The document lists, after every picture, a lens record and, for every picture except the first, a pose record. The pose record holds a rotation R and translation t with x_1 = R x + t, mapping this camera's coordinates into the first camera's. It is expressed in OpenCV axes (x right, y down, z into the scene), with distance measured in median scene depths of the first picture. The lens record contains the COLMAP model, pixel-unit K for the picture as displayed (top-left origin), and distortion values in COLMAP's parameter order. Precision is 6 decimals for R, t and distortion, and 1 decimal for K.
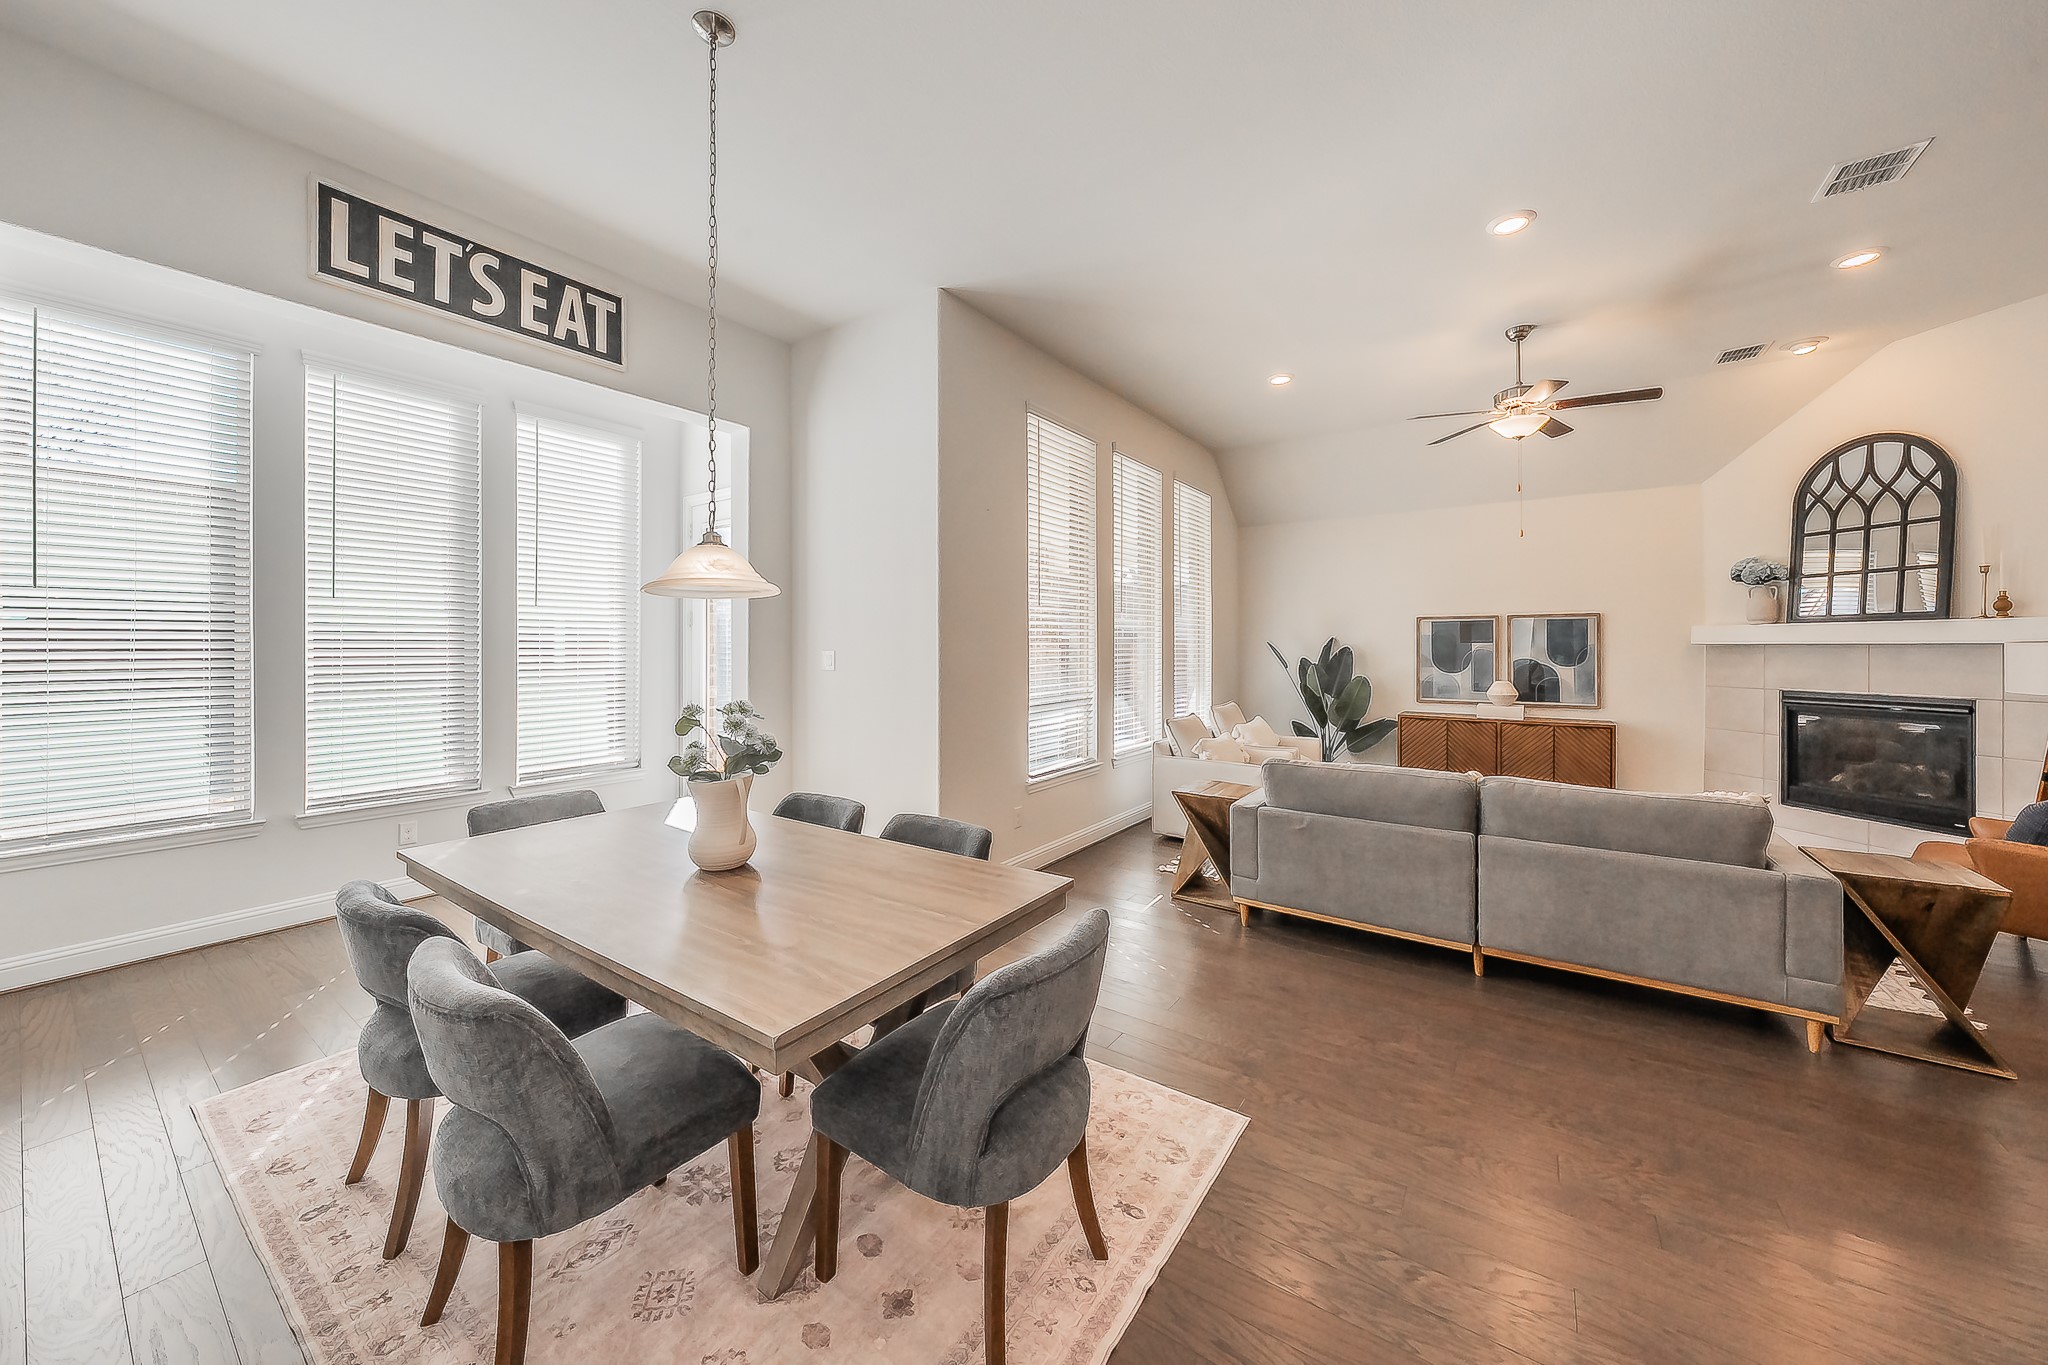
lens RADIAL K [[720.2, 0, 1018.2], [0, 720.2, 645.7], [0, 0, 1]] dist [-0.001762, 0.000032]
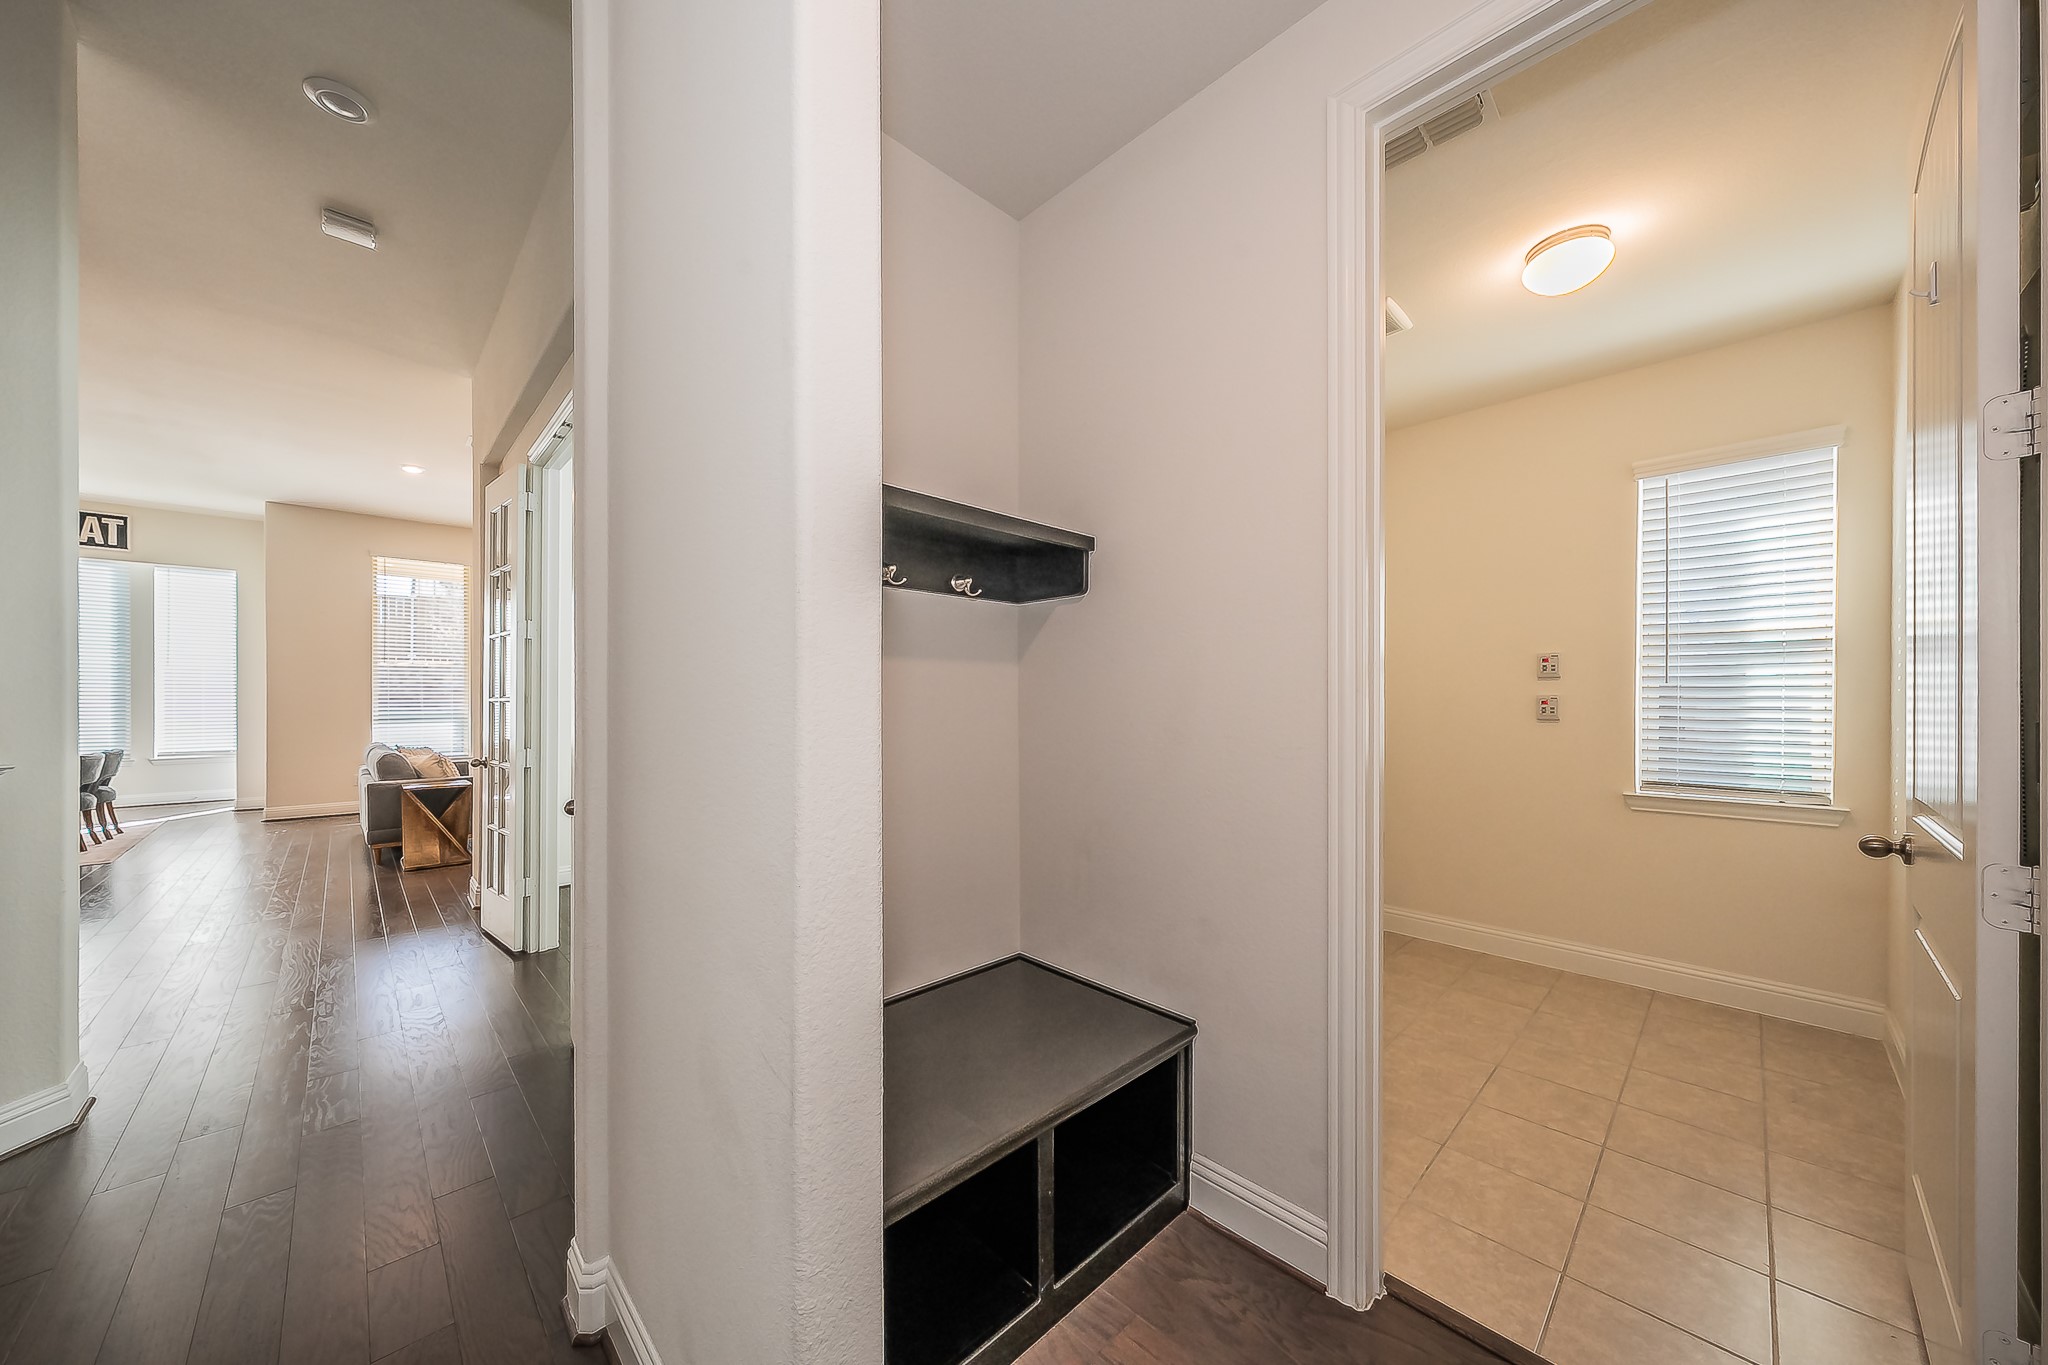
lens RADIAL K [[705.9, 0, 1020.6], [0, 705.9, 675.8], [0, 0, 1]] dist [-0.000125, 0.000051]
pose [[0.981607, 0.000949, -0.190911, 2.139808], [-0.003691, 0.999895, -0.014008, -0.007302], [0.190877, 0.014455, 0.981507, -0.448931]]
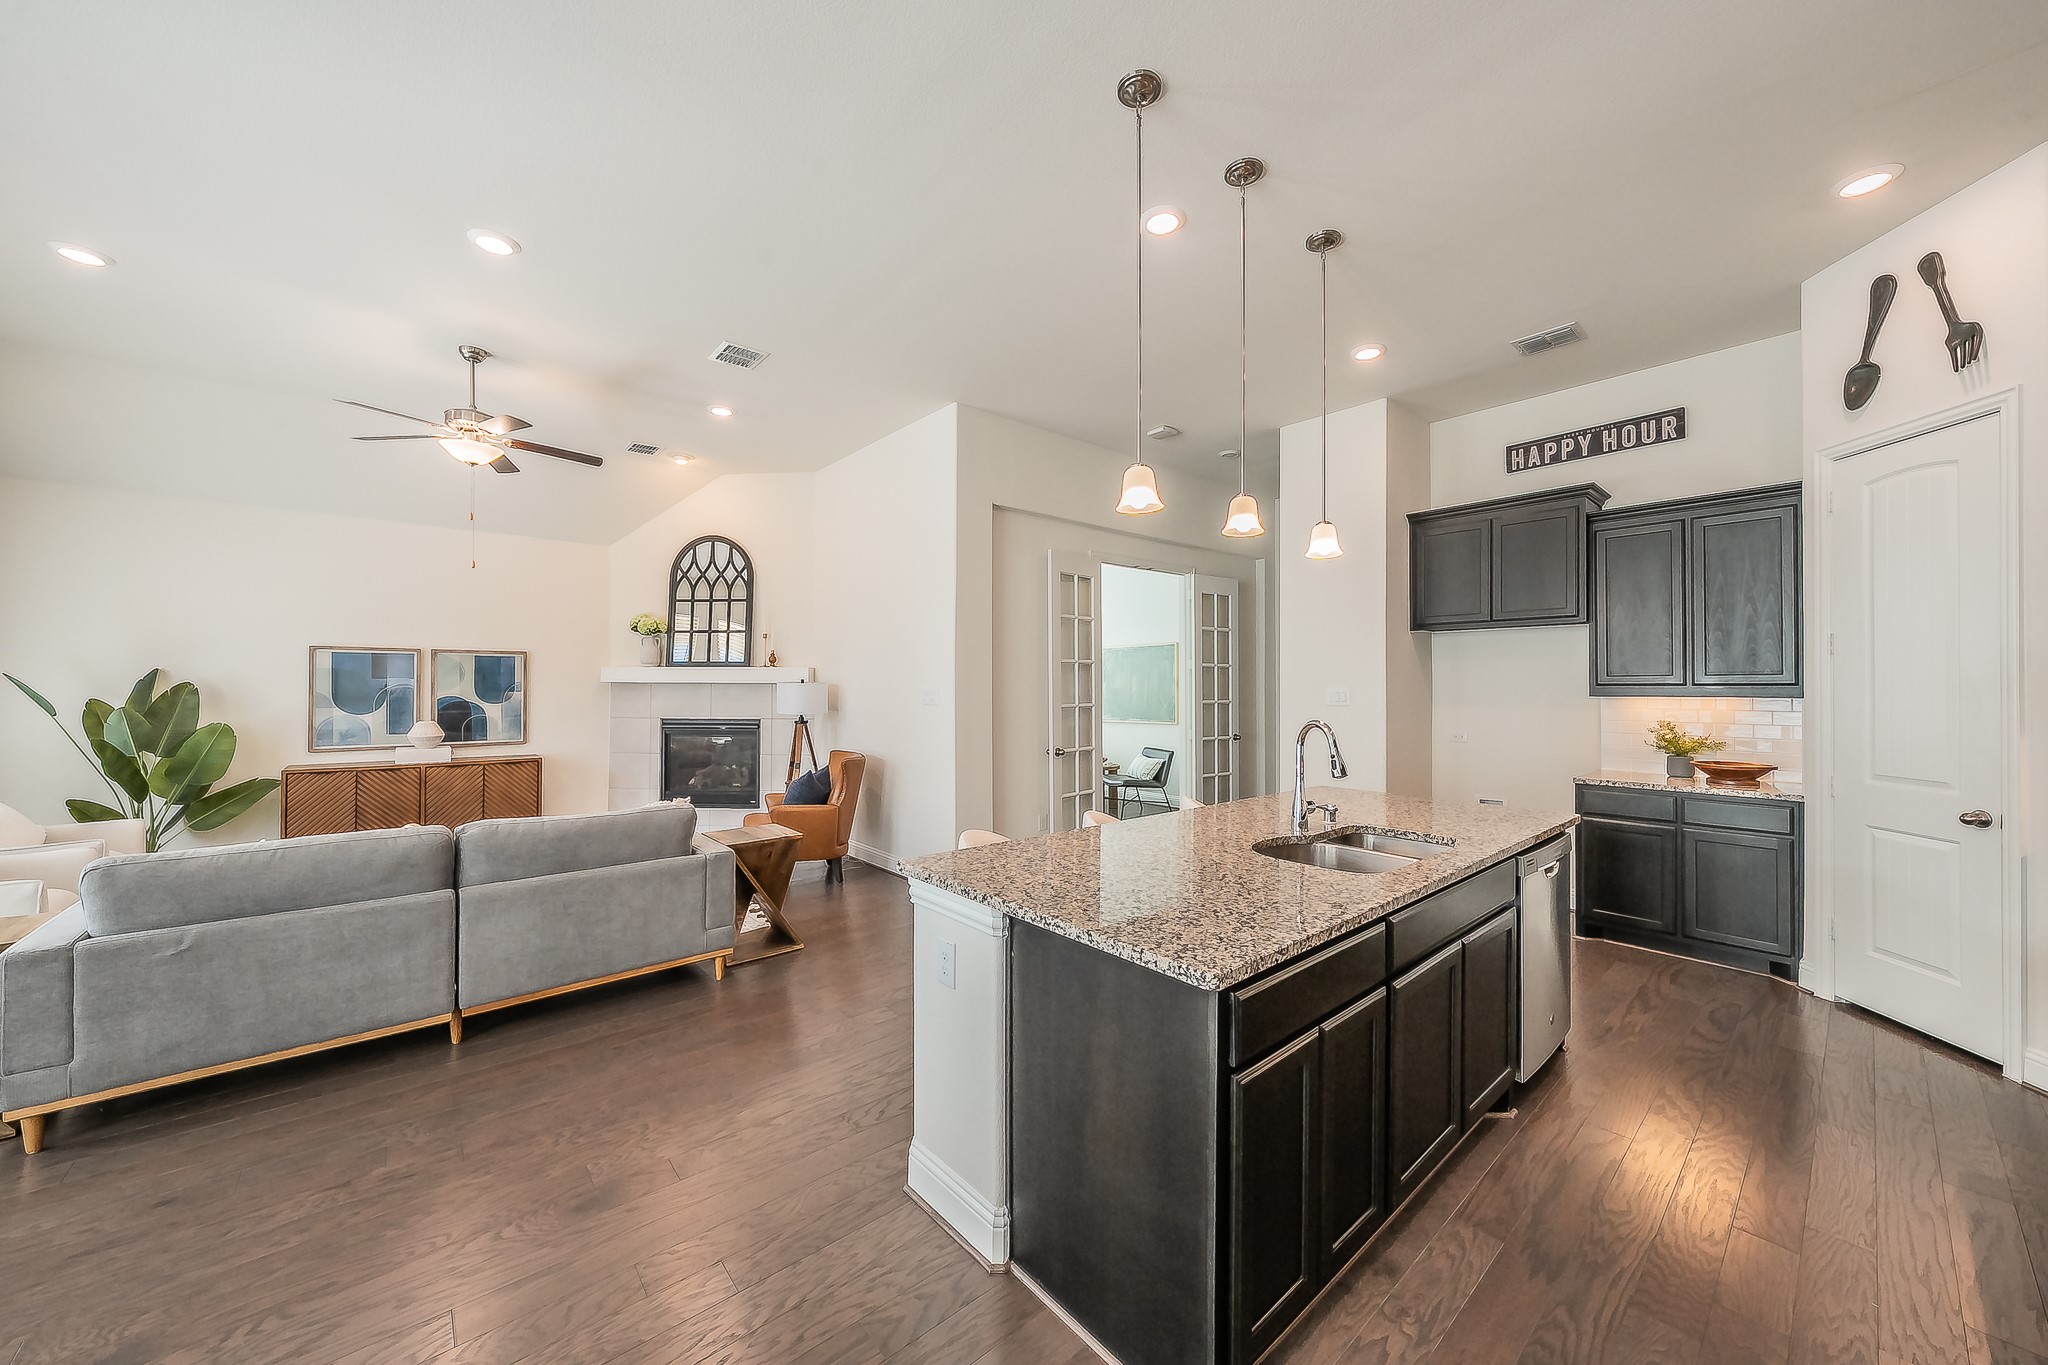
lens RADIAL K [[730.3, 0, 1032.2], [0, 730.3, 679.8], [0, 0, 1]] dist [0.001022, -0.000060]
pose [[0.236958, 0.010574, 0.971462, -0.069641], [-0.006945, 0.999934, -0.009190, 0.000183], [-0.971495, -0.004569, 0.237016, 0.053462]]
